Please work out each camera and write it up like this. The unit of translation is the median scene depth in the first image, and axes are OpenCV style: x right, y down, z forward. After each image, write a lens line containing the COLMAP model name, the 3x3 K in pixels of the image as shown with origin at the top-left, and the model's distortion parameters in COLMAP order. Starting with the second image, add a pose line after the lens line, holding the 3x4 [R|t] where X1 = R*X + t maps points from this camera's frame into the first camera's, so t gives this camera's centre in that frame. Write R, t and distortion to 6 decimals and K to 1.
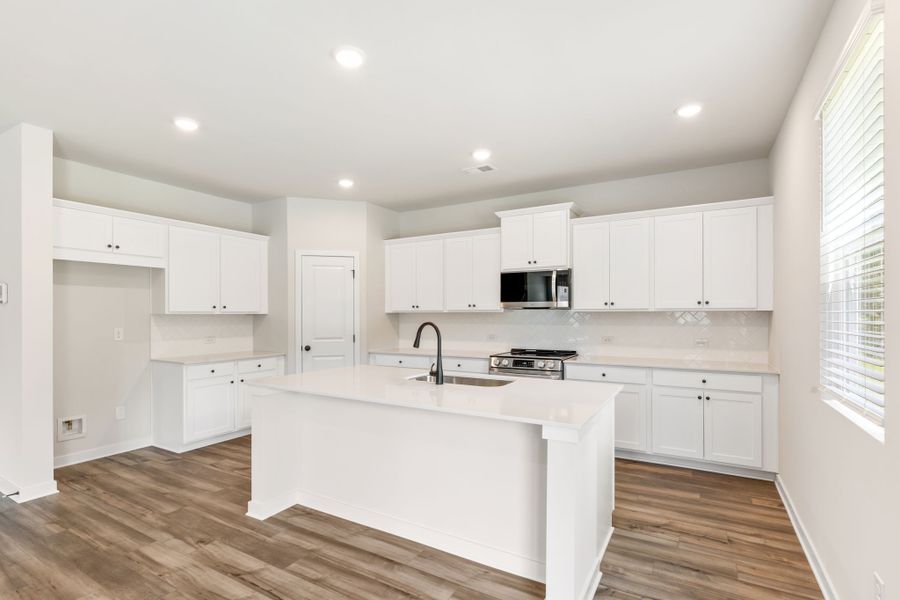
lens RADIAL K [[428.2, 0, 455.0], [0, 428.2, 316.0], [0, 0, 1]] dist [-0.001983, -0.000422]
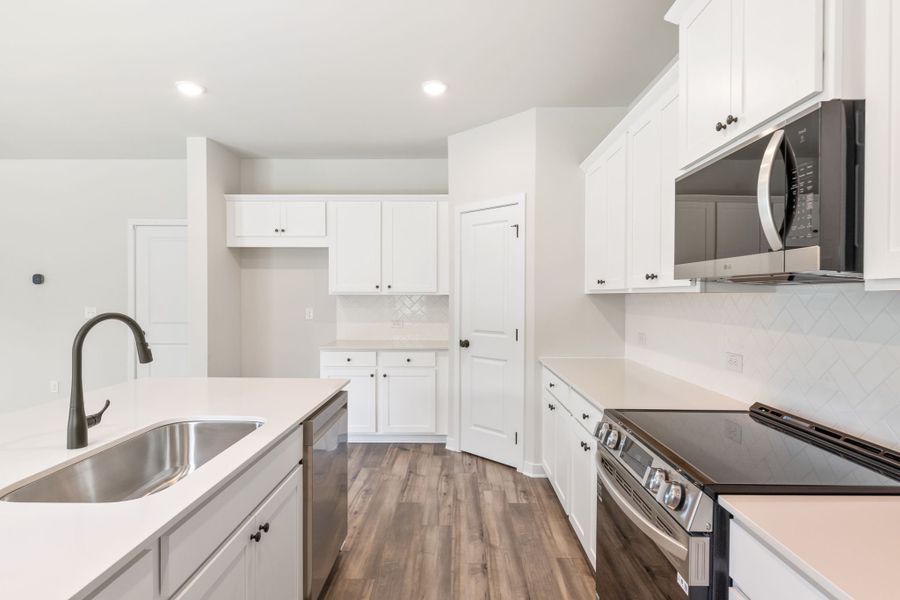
lens RADIAL K [[479.5, 0, 450.0], [0, 479.5, 300.0], [0, 0, 1]] dist [-0.000036, 0.000062]
pose [[0.485787, 0.013044, -0.873980, 0.428271], [-0.008088, 0.999913, 0.010427, -0.006308], [0.874040, 0.002004, 0.485851, 0.763177]]
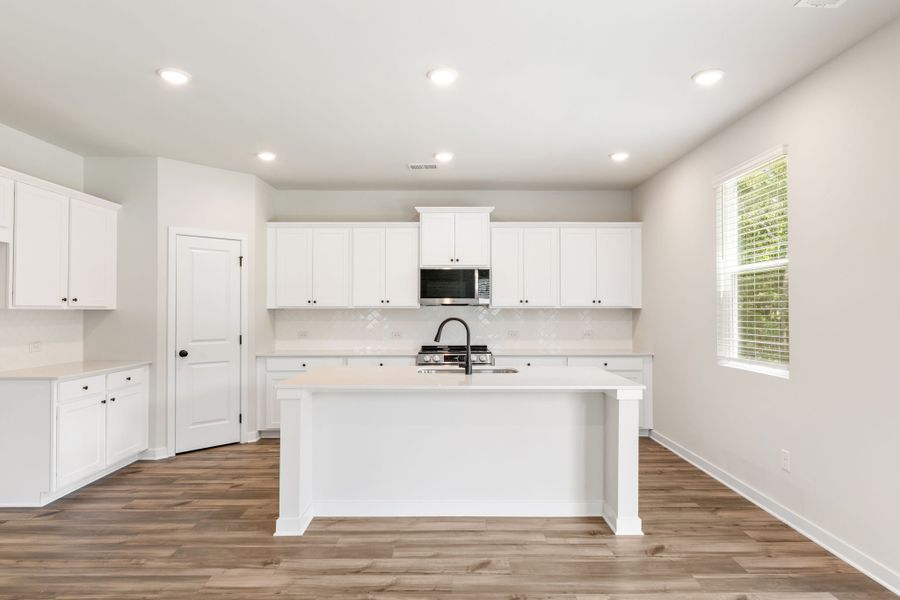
lens RADIAL K [[528.2, 0, 450.6], [0, 528.2, 304.8], [0, 0, 1]] dist [-0.000691, -0.000053]
pose [[0.862855, 0.008549, 0.505378, -0.527631], [0.000197, 0.999851, -0.017250, 0.003894], [-0.505451, 0.014984, 0.862725, -0.098432]]
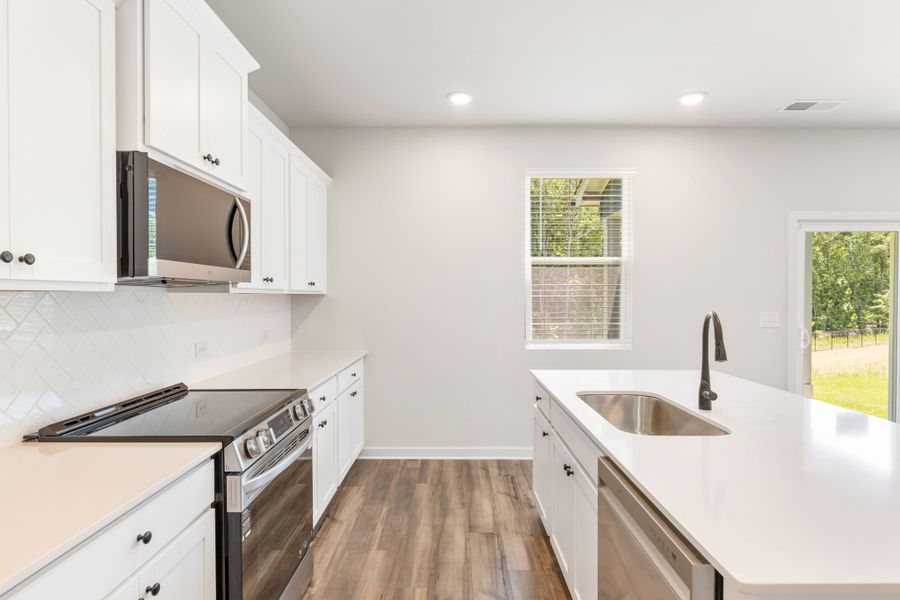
lens RADIAL K [[479.5, 0, 450.0], [0, 479.5, 300.0], [0, 0, 1]] dist [-0.000036, 0.000062]
pose [[-0.490914, -0.003475, 0.871201, -0.325060], [0.004906, 0.999965, 0.006753, -0.005138], [-0.871194, 0.007589, -0.490880, 1.161431]]
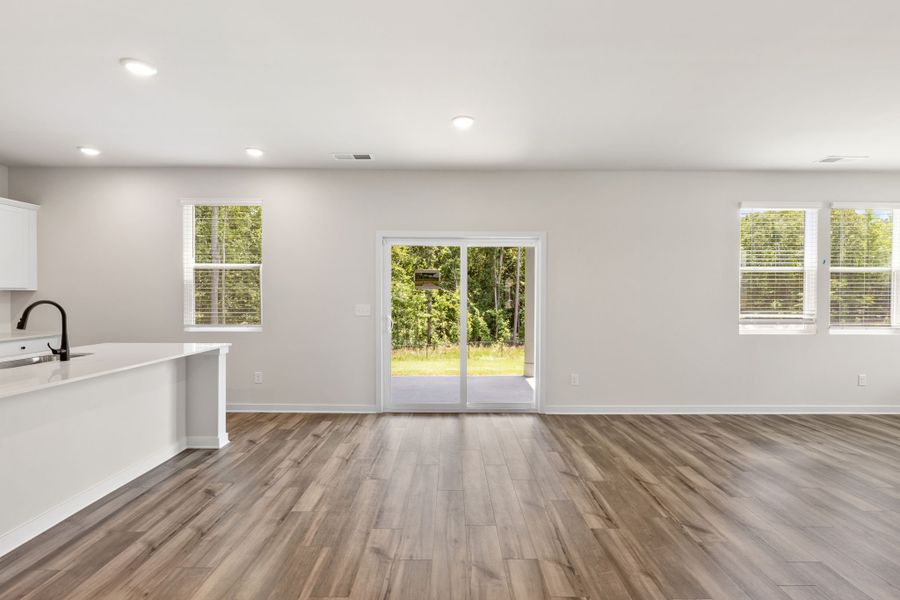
lens RADIAL K [[431.9, 0, 453.8], [0, 431.9, 301.7], [0, 0, 1]] dist [0.000036, -0.000171]
pose [[-0.507305, -0.013144, 0.861666, -0.971634], [0.002966, 0.999851, 0.016998, 0.002832], [-0.861761, 0.011179, -0.507191, 0.501357]]
